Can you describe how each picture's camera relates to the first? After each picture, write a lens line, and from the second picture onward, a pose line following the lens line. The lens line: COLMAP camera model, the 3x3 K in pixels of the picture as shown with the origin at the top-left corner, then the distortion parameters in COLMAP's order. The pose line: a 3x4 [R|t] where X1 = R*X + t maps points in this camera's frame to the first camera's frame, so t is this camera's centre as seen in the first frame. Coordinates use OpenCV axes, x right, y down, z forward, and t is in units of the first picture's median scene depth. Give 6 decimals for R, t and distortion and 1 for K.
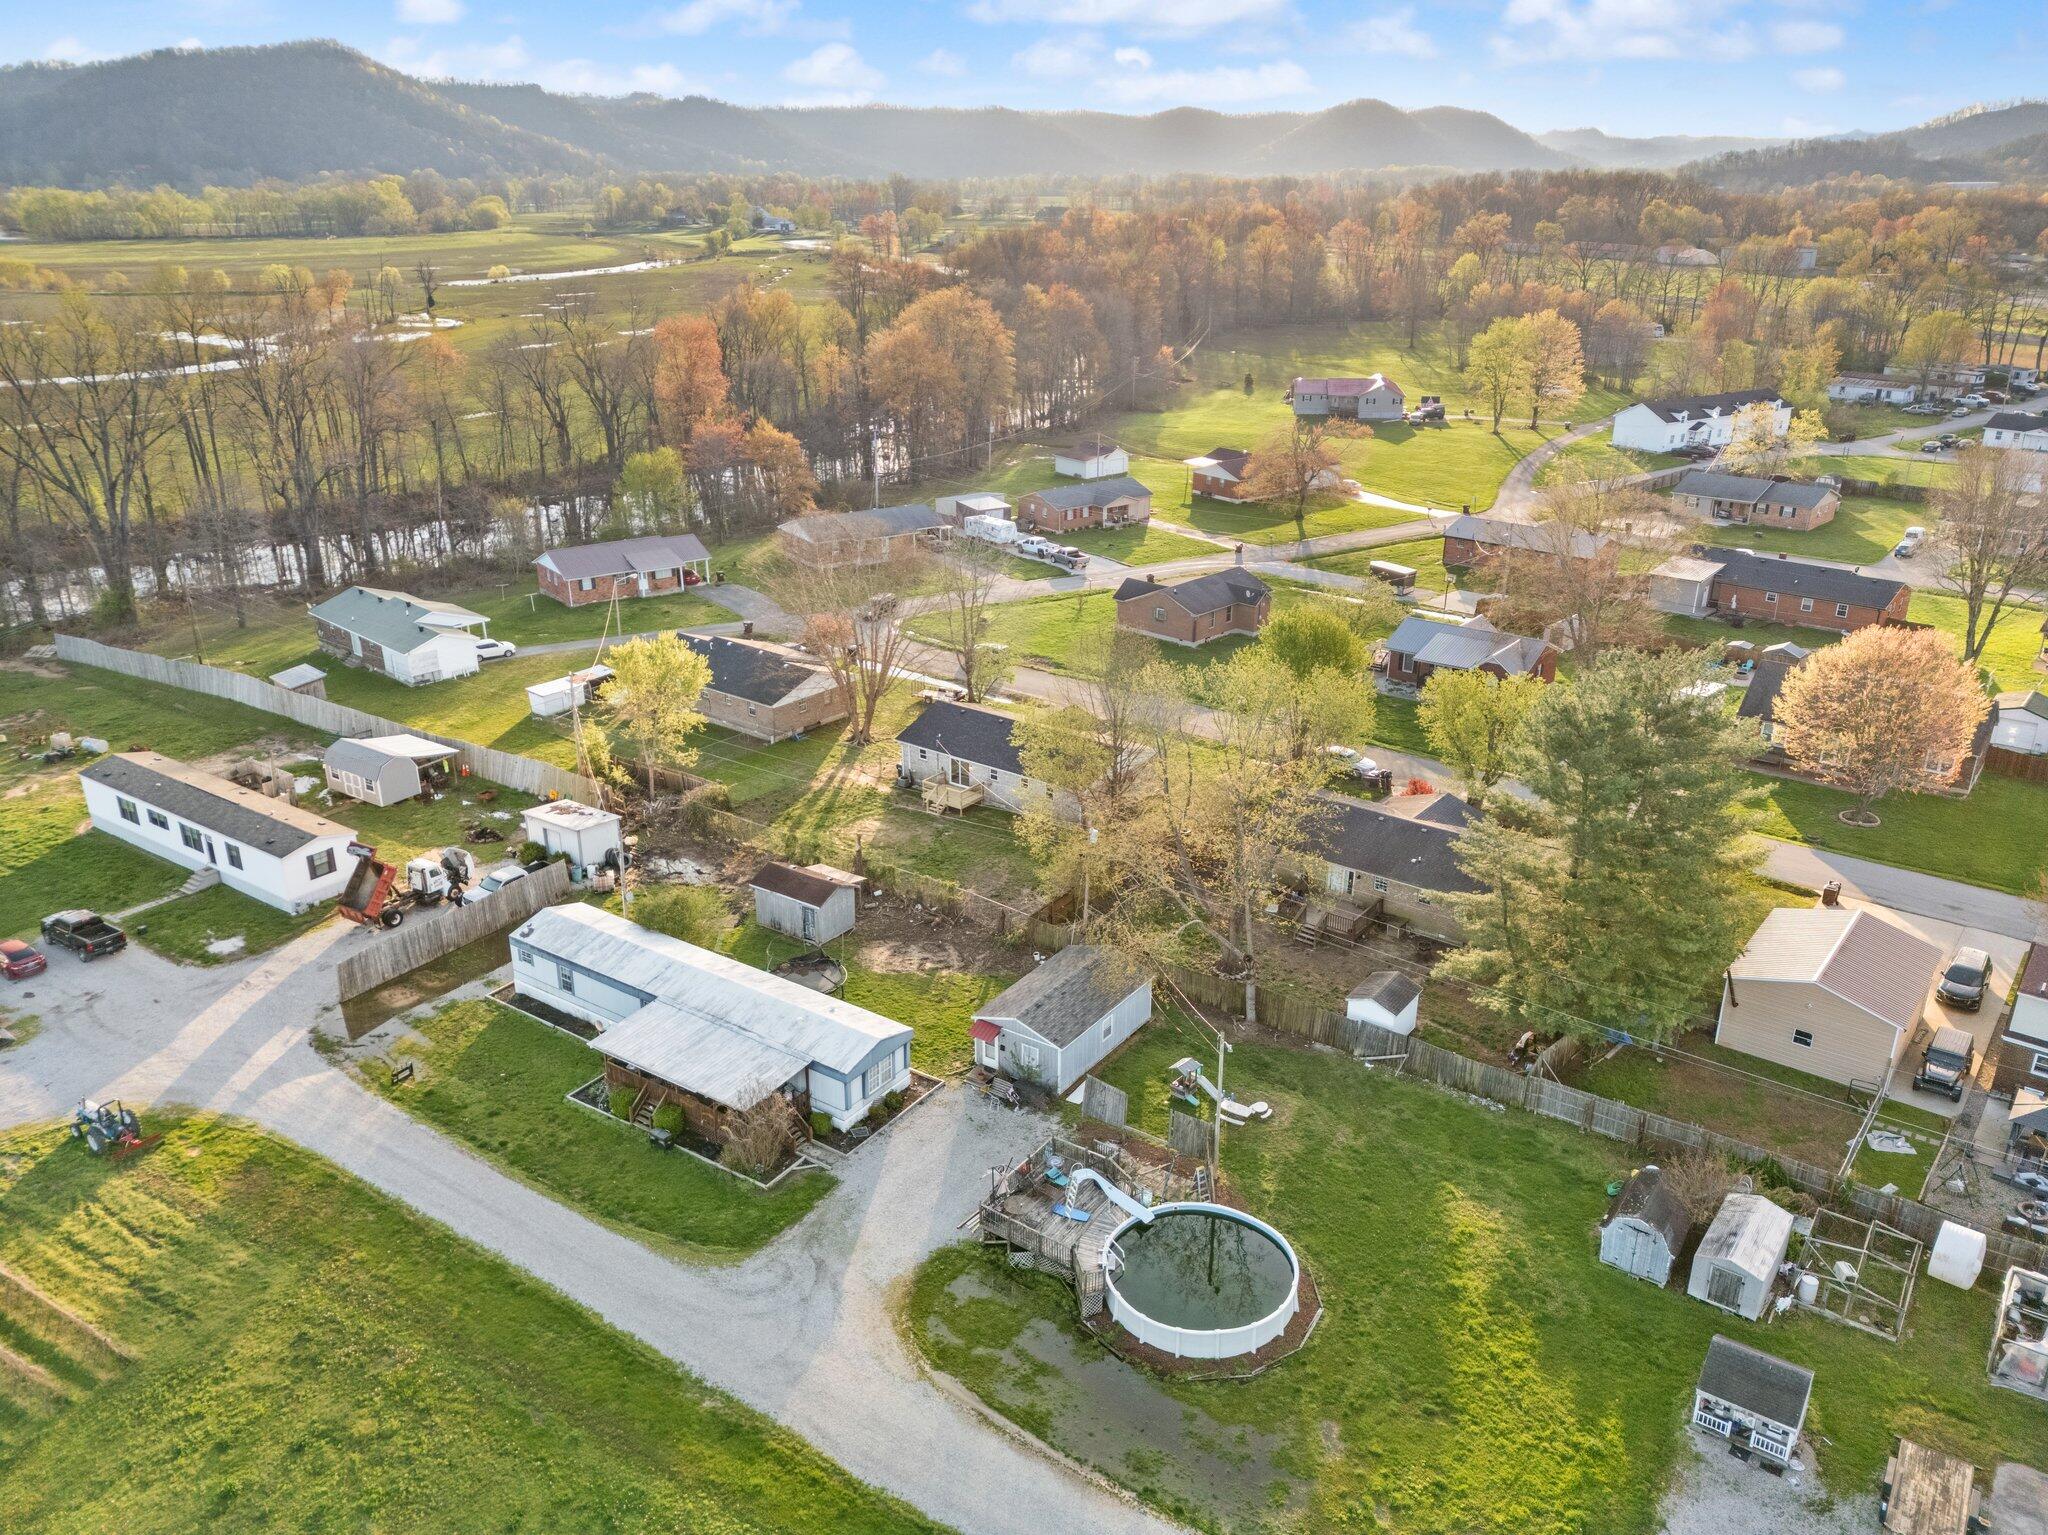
lens RADIAL K [[1516.5, 0, 1024.0], [0, 1516.5, 767.5], [0, 0, 1]] dist [0.062079, -0.031416]
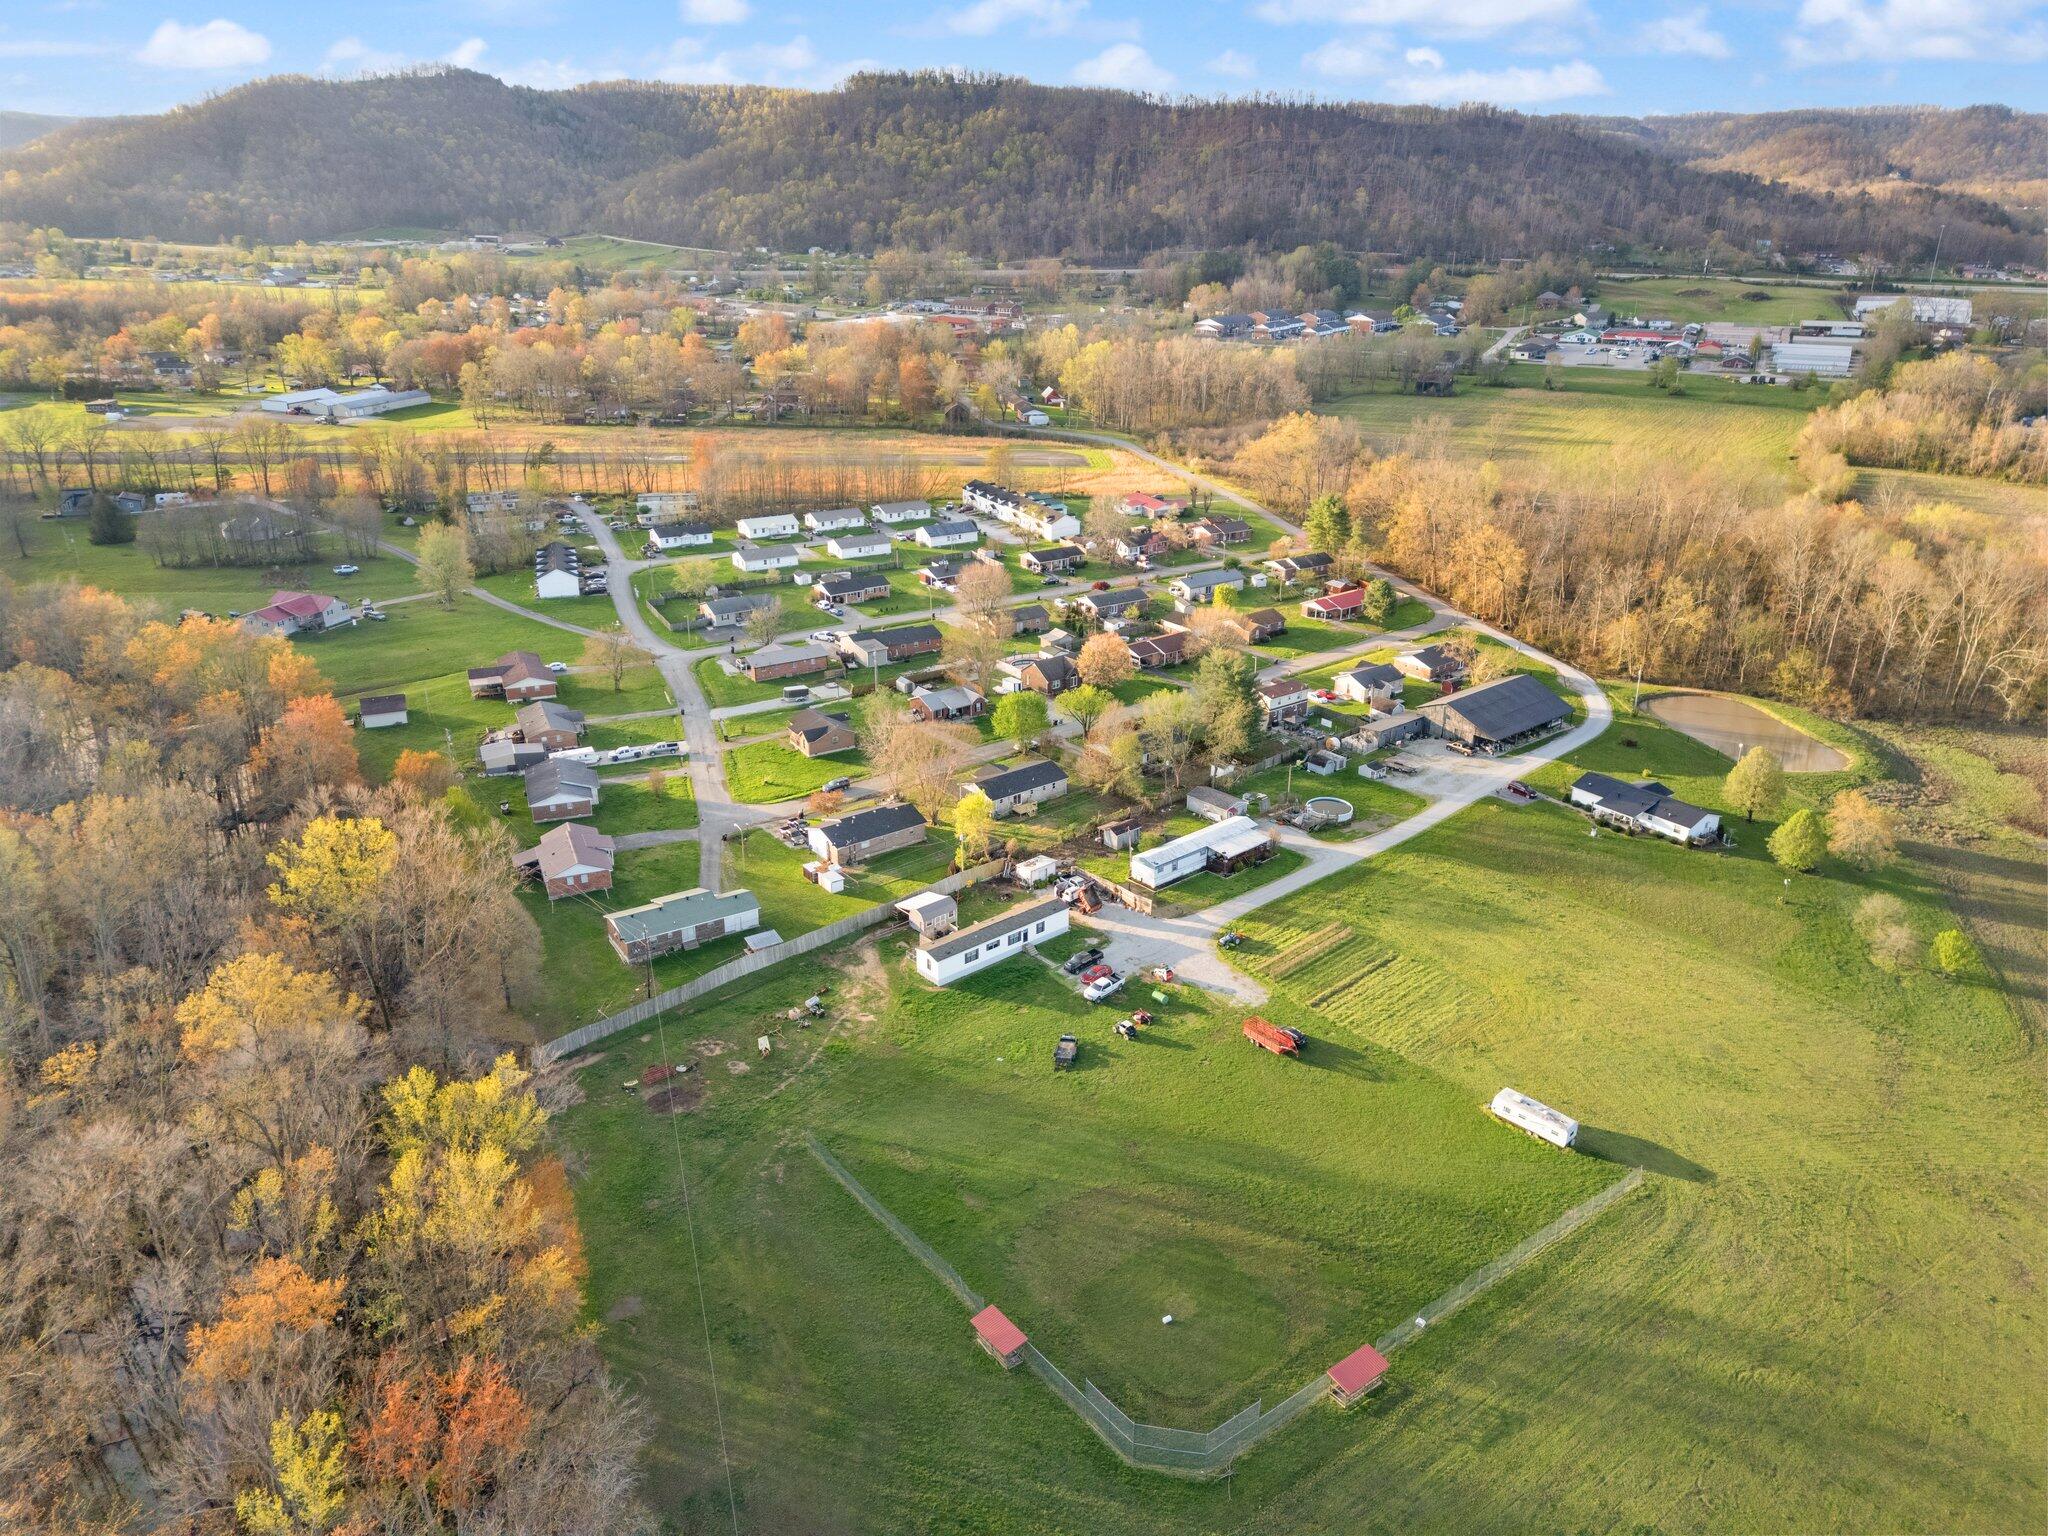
lens RADIAL K [[1498.1, 0, 1024.0], [0, 1498.1, 768.0], [0, 0, 1]] dist [0.092144, -0.096518]
pose [[0.235143, -0.361052, 0.902413, -1.960652], [0.349521, 0.897748, 0.268110, -0.610868], [-0.906941, 0.252368, 0.337294, 0.168393]]
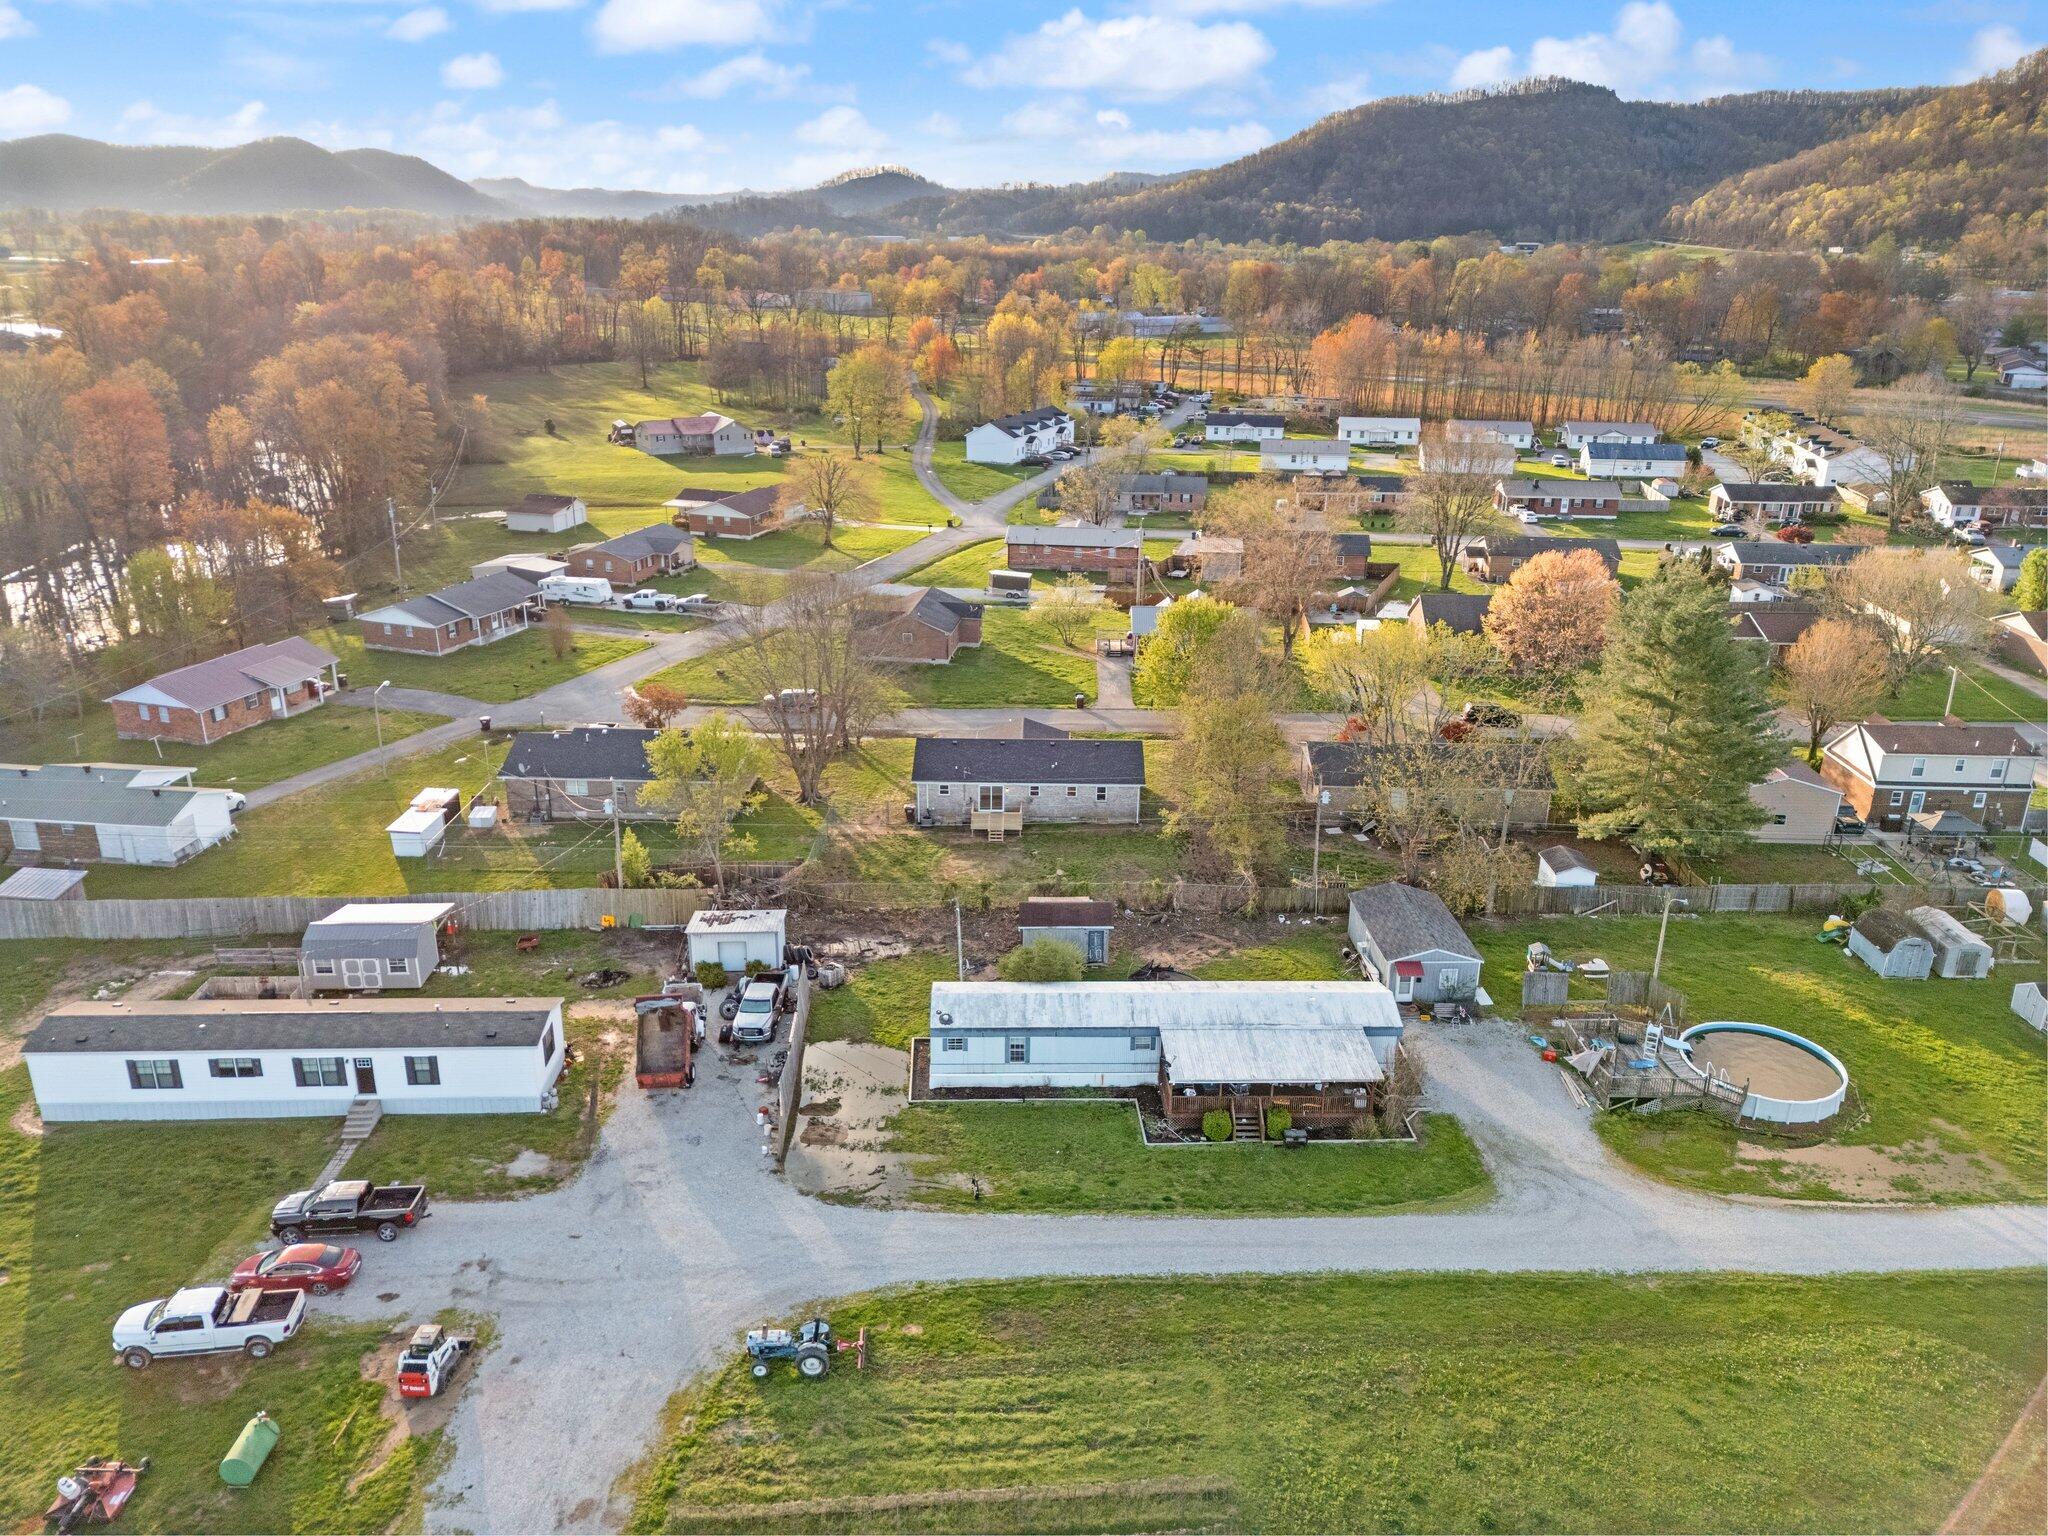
lens RADIAL K [[1498.1, 0, 1024.0], [0, 1498.1, 768.0], [0, 0, 1]] dist [0.092144, -0.096518]
pose [[0.802988, -0.195878, 0.562887, -0.539699], [0.209160, 0.976996, 0.041605, -0.049480], [-0.558088, 0.084325, 0.825486, 0.138107]]
